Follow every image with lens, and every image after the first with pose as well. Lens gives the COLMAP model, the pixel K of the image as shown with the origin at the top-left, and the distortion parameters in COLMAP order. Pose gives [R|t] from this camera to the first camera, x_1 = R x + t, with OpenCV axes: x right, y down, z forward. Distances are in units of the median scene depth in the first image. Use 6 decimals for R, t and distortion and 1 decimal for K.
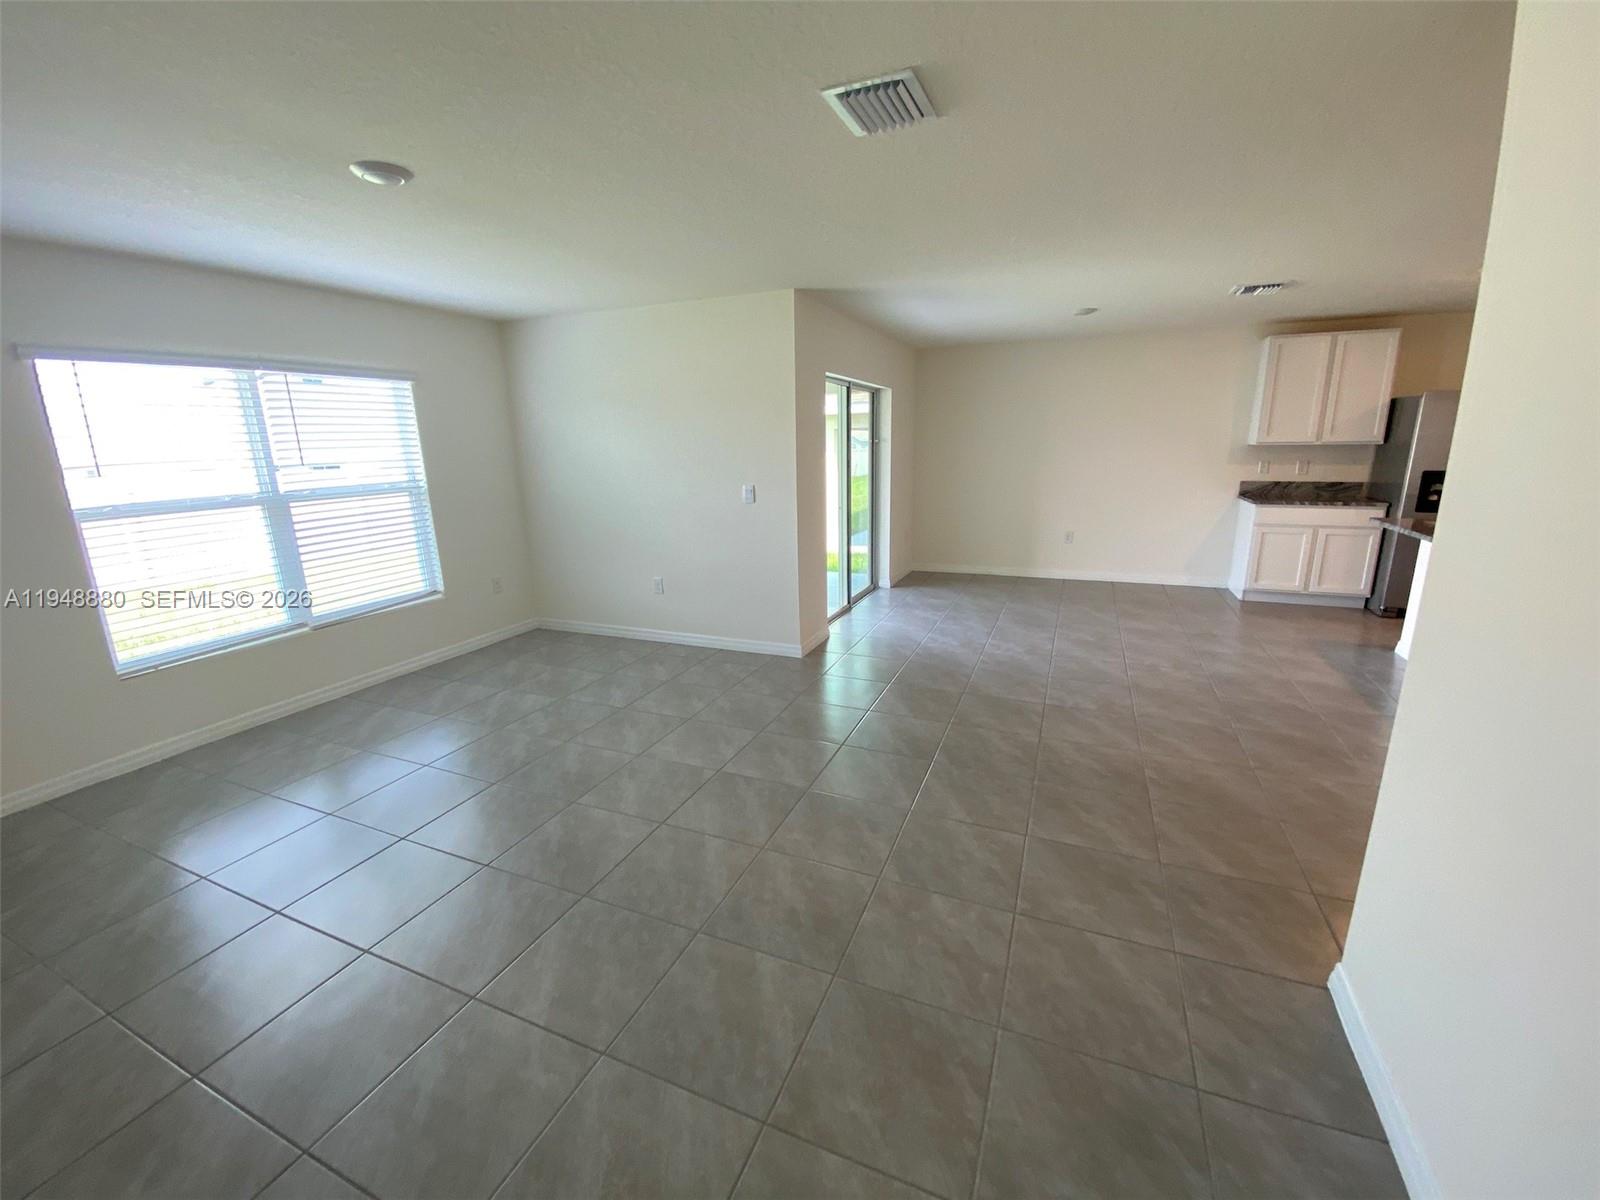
lens RADIAL K [[657.0, 0, 794.1], [0, 657.0, 603.6], [0, 0, 1]] dist [-0.000707, -0.006518]
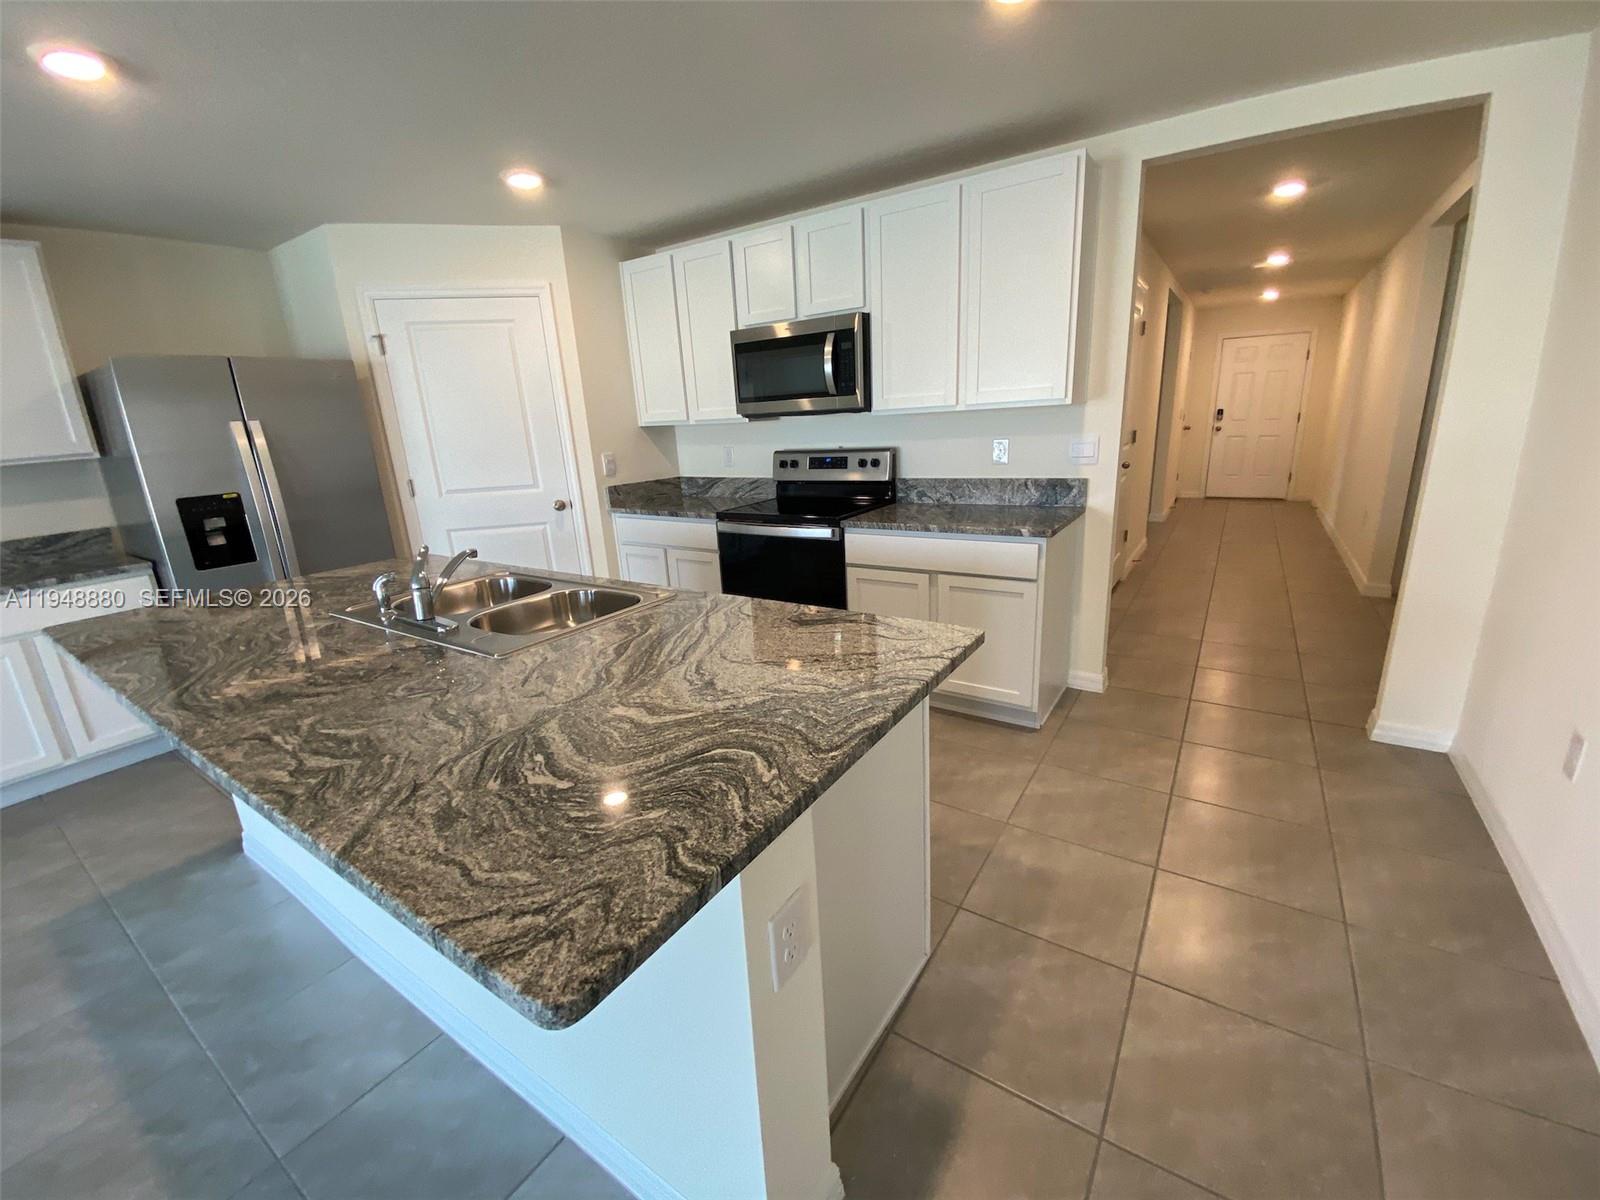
lens RADIAL K [[646.8, 0, 799.8], [0, 646.8, 604.1], [0, 0, 1]] dist [0.028896, -0.033884]
pose [[0.182002, -0.263230, 0.947410, 0.478927], [0.284945, 0.936279, 0.205398, -0.073831], [-0.941107, 0.232577, 0.245411, 0.359390]]
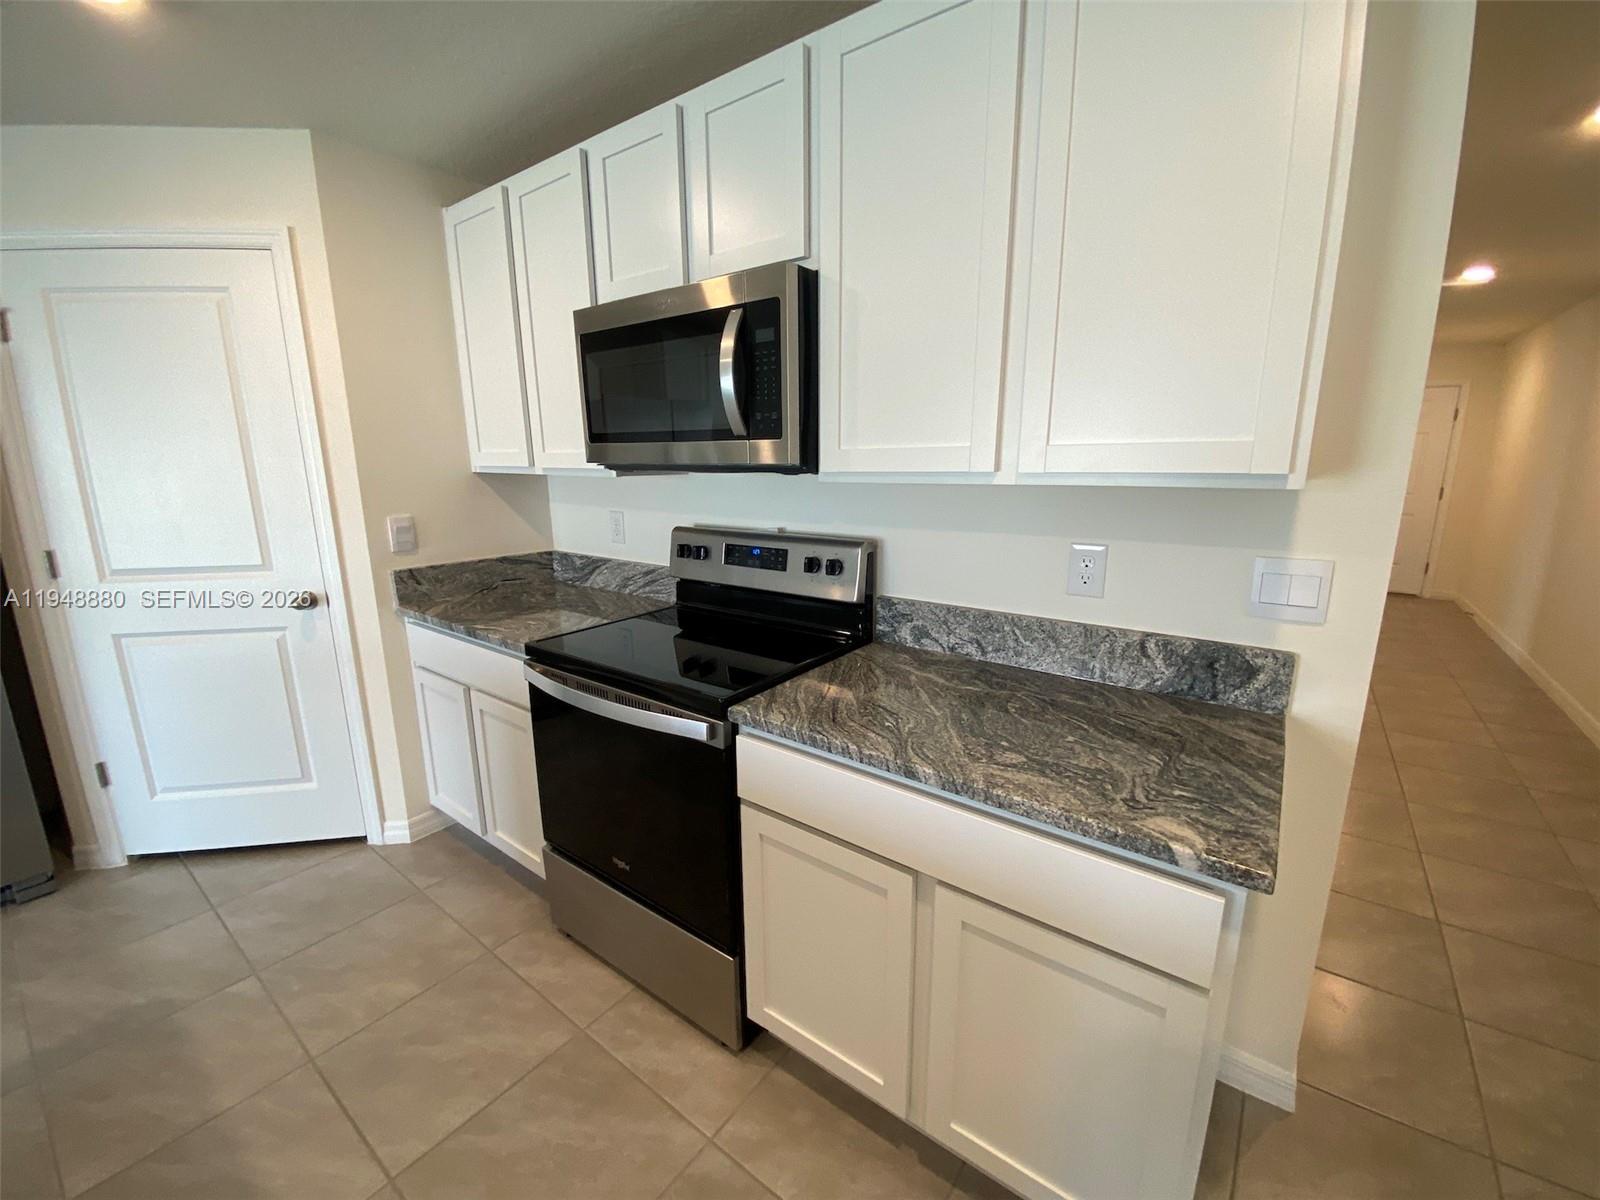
lens RADIAL K [[646.8, 0, 799.8], [0, 646.8, 604.1], [0, 0, 1]] dist [0.028896, -0.033884]
pose [[0.241460, -0.203724, 0.948785, 0.803151], [0.239179, 0.960046, 0.145272, -0.086017], [-0.940473, 0.191852, 0.280540, 0.341080]]
